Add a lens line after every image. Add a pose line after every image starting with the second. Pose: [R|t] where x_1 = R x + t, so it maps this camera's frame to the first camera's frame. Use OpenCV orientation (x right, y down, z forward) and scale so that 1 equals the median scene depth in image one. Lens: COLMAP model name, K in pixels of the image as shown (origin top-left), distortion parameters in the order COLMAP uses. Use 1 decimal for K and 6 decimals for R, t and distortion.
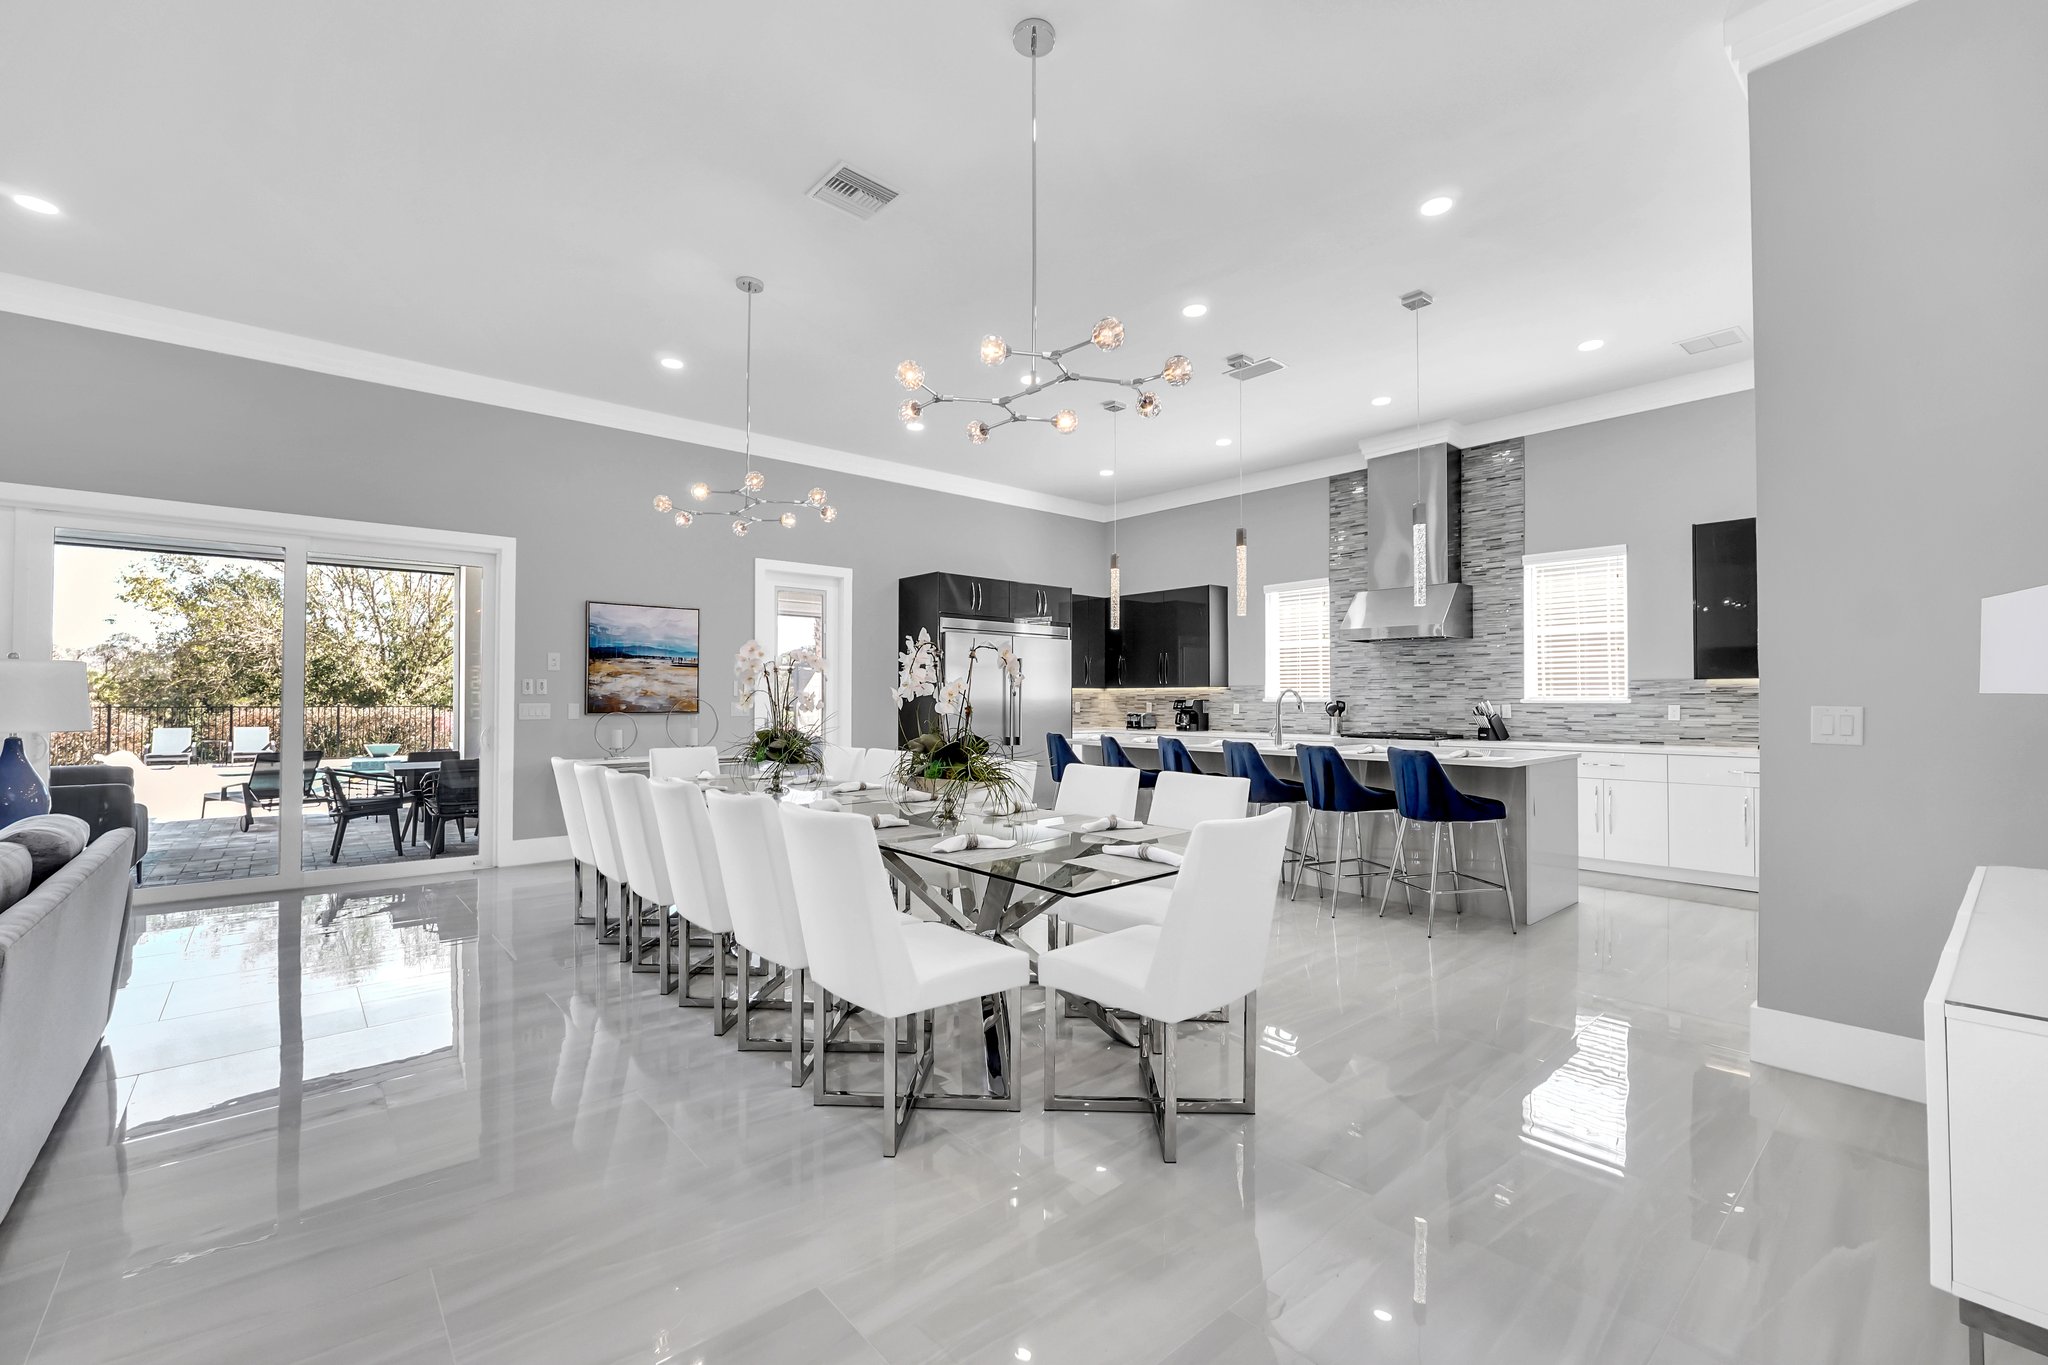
lens RADIAL K [[875.9, 0, 1015.7], [0, 875.9, 691.4], [0, 0, 1]] dist [-0.001693, 0.000598]
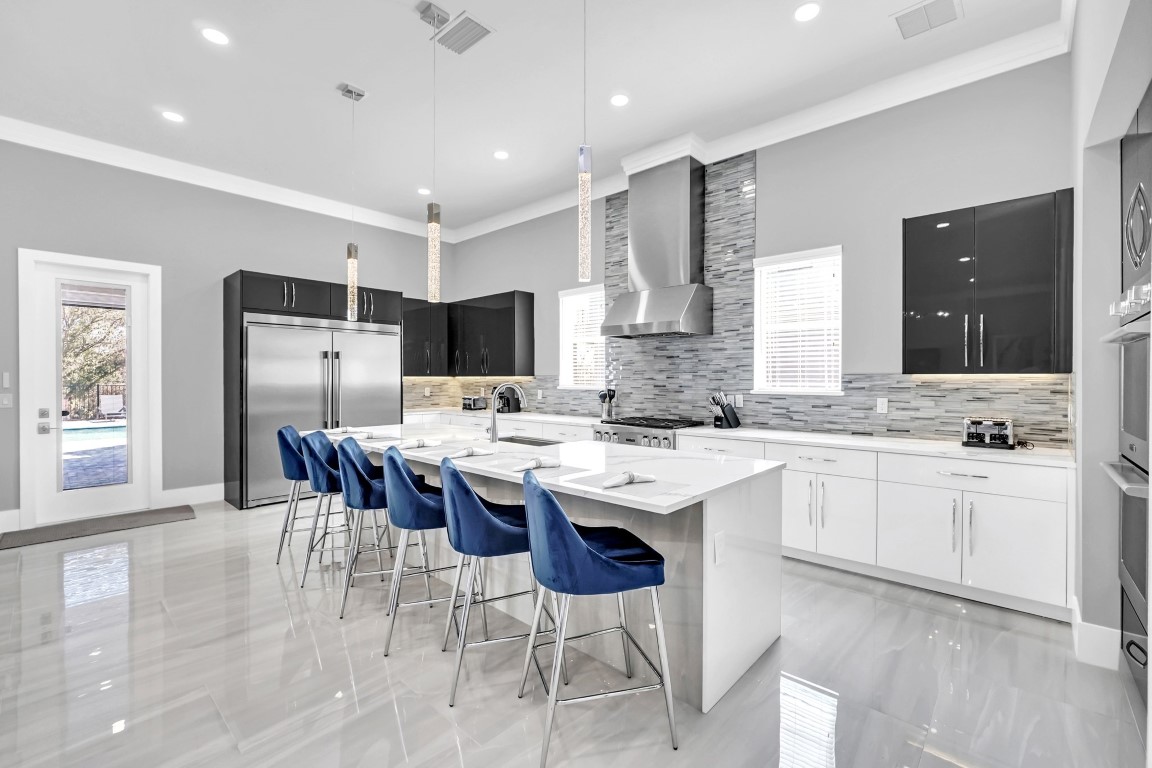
lens RADIAL K [[492.7, 0, 578.6], [0, 492.7, 381.5], [0, 0, 1]] dist [-0.001693, 0.000598]
pose [[0.994214, -0.001284, 0.107412, 0.288097], [-0.000642, 0.999840, 0.017893, -0.012458], [-0.107417, -0.017859, 0.994054, 0.398602]]
